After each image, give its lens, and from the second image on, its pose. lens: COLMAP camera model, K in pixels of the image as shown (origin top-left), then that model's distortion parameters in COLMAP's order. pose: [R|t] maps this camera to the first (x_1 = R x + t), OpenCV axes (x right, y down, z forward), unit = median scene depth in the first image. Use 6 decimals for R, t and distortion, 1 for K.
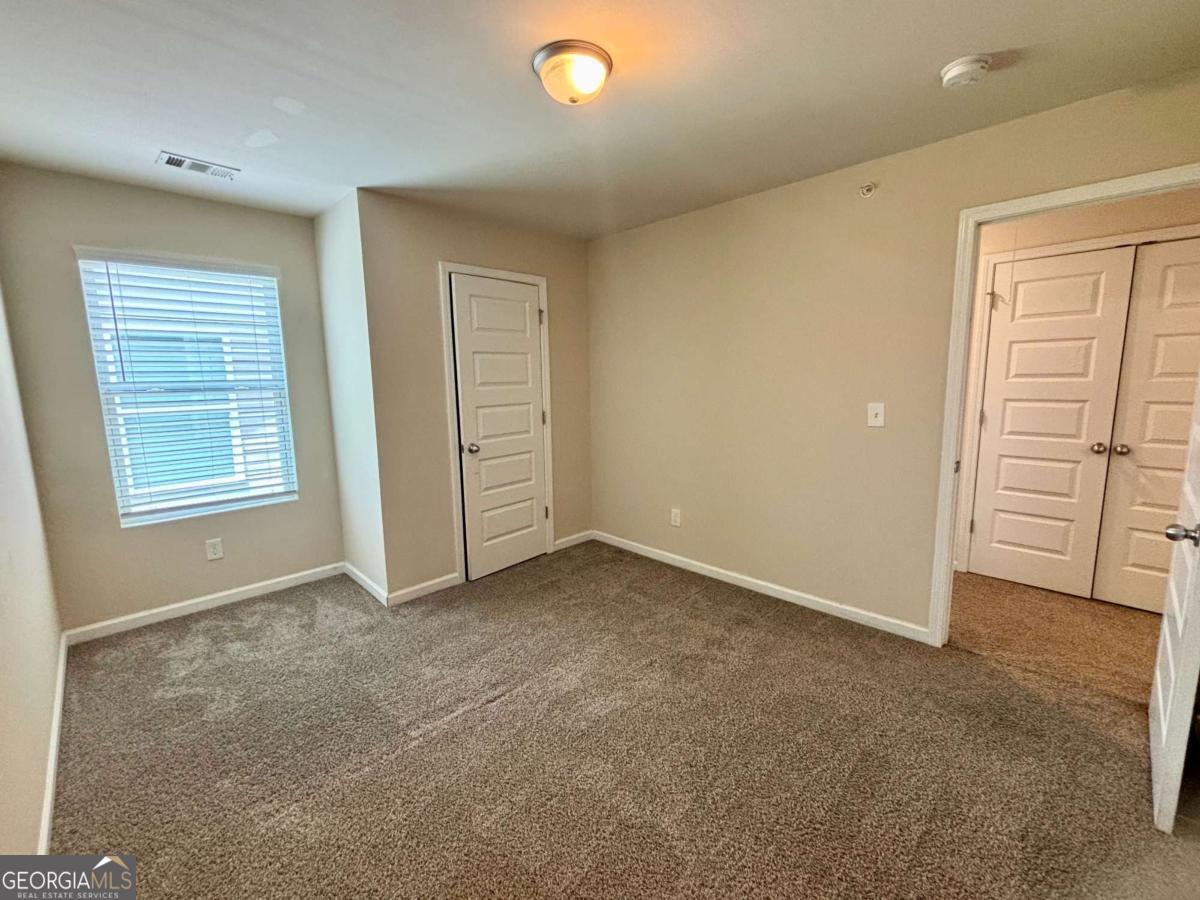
lens RADIAL K [[505.0, 0, 600.0], [0, 505.0, 450.0], [0, 0, 1]] dist [-0.000091, 0.000018]
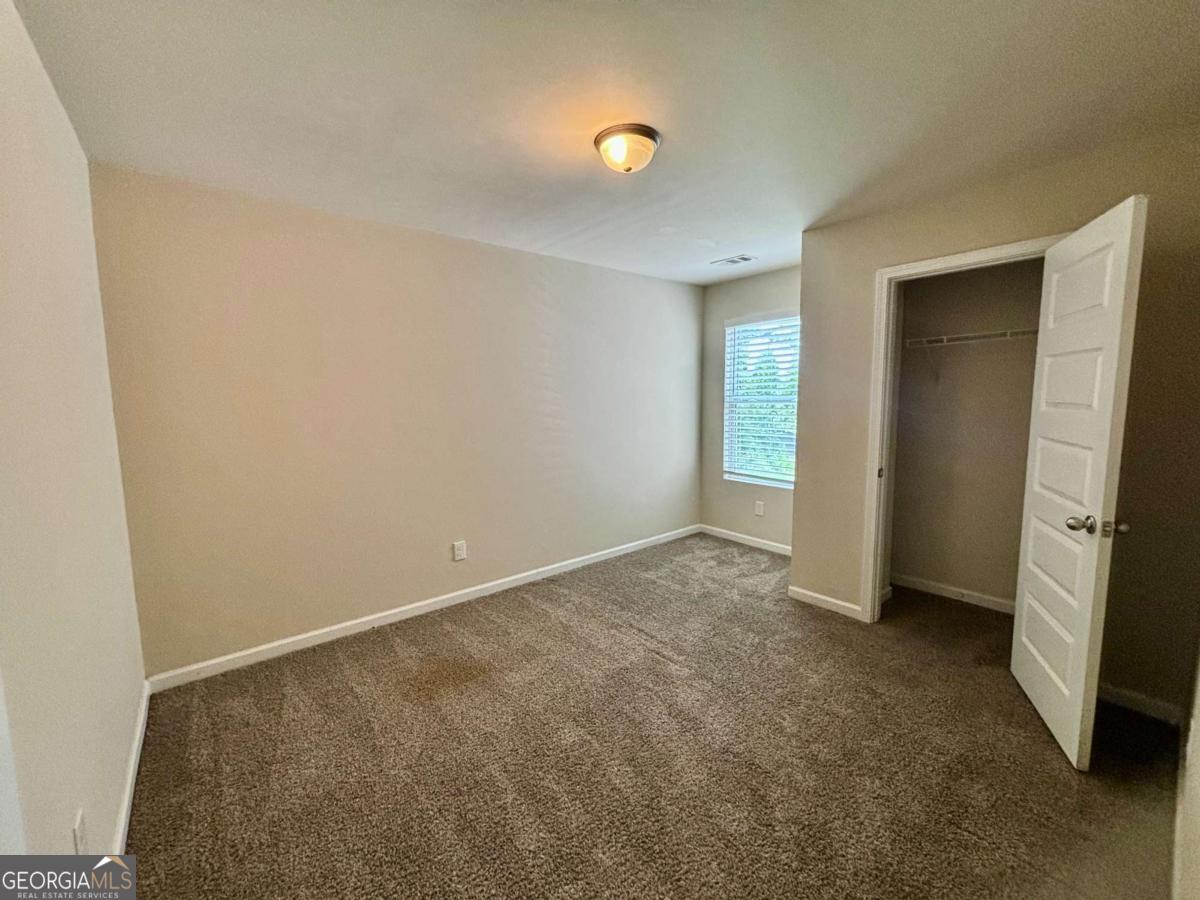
lens RADIAL K [[486.9, 0, 600.0], [0, 486.9, 450.0], [0, 0, 1]] dist [-0.000451, -0.000063]
pose [[-0.105057, 0.123938, -0.986713, 0.740606], [-0.136176, 0.981064, 0.137727, -0.114990], [0.985099, 0.148835, -0.086190, 0.708127]]
